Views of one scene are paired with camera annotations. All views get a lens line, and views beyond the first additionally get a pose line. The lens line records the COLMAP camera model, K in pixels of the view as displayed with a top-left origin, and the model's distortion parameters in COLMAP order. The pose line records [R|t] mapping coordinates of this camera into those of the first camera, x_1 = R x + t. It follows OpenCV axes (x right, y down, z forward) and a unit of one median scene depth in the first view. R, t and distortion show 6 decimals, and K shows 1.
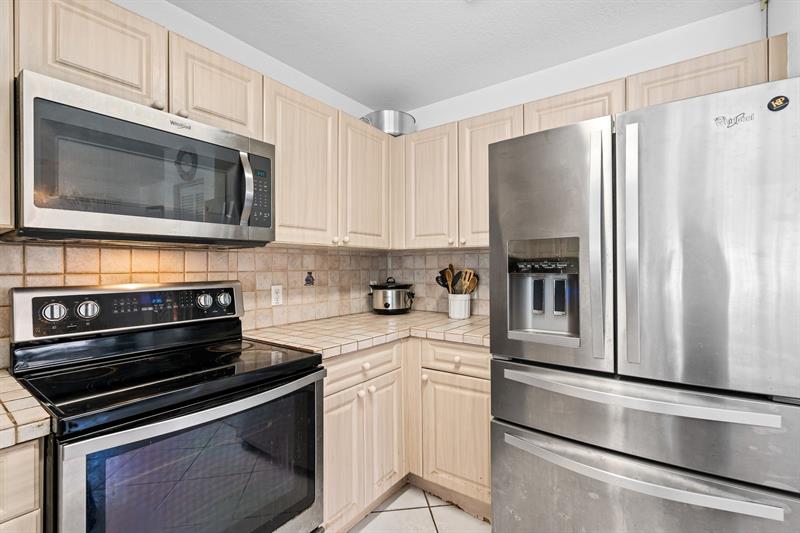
lens RADIAL K [[362.5, 0, 398.3], [0, 362.5, 265.0], [0, 0, 1]] dist [-0.001821, -0.000030]
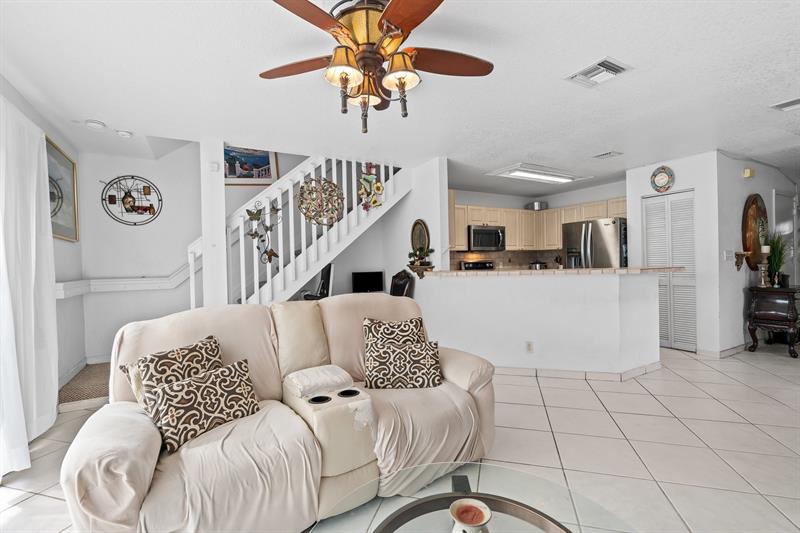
lens RADIAL K [[362.5, 0, 398.3], [0, 362.5, 265.0], [0, 0, 1]] dist [-0.001821, -0.000030]
pose [[0.911097, -0.011803, -0.412022, 0.182986], [0.017972, 0.999777, 0.011101, 0.028074], [0.411799, -0.017519, 0.911106, -2.470381]]
